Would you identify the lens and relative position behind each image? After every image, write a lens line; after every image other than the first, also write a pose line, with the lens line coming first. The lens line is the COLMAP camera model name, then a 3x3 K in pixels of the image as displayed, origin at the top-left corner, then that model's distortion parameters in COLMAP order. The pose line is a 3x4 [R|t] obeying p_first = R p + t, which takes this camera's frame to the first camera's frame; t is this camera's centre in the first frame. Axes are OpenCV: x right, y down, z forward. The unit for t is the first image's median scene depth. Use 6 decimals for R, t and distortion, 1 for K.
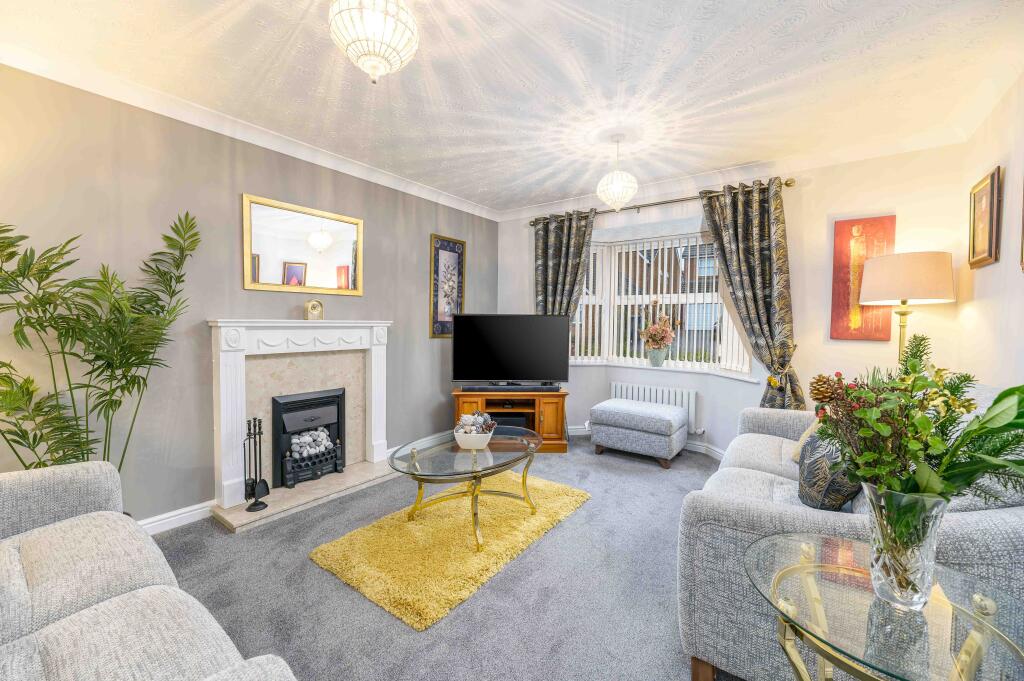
lens RADIAL K [[418.8, 0, 512.0], [0, 418.8, 340.5], [0, 0, 1]] dist [-0.000528, -0.000077]
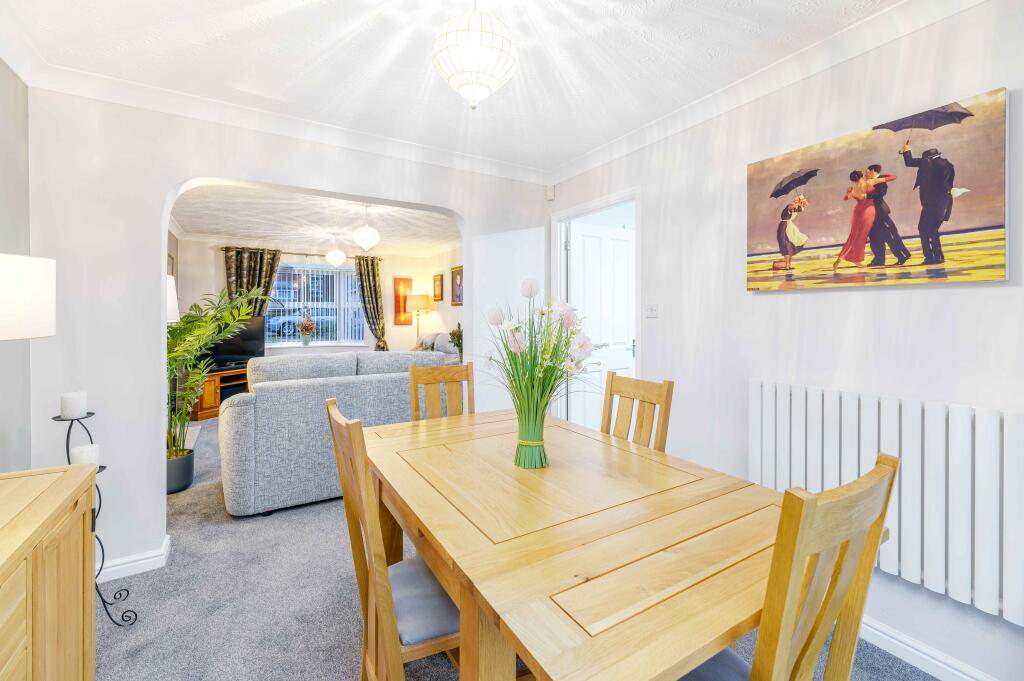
lens RADIAL K [[405.4, 0, 511.3], [0, 405.4, 315.8], [0, 0, 1]] dist [-0.000598, 0.000058]
pose [[0.350365, -0.013903, 0.936510, -1.000242], [0.047357, 0.998874, -0.002888, -0.014530], [-0.935415, 0.045363, 0.350629, -0.391277]]
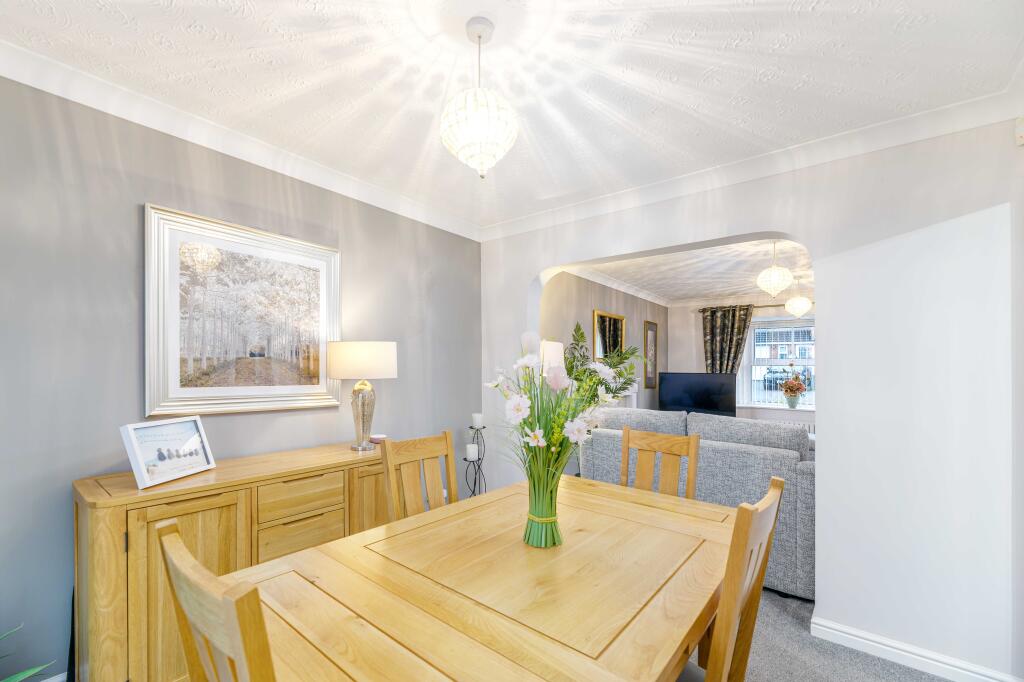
lens RADIAL K [[425.7, 0, 497.1], [0, 425.7, 358.6], [0, 0, 1]] dist [-0.008463, -0.000188]
pose [[0.998689, 0.003277, -0.051084, -0.682412], [-0.006790, 0.997611, -0.068743, -0.004094], [0.050737, 0.068999, 0.996326, -0.600712]]
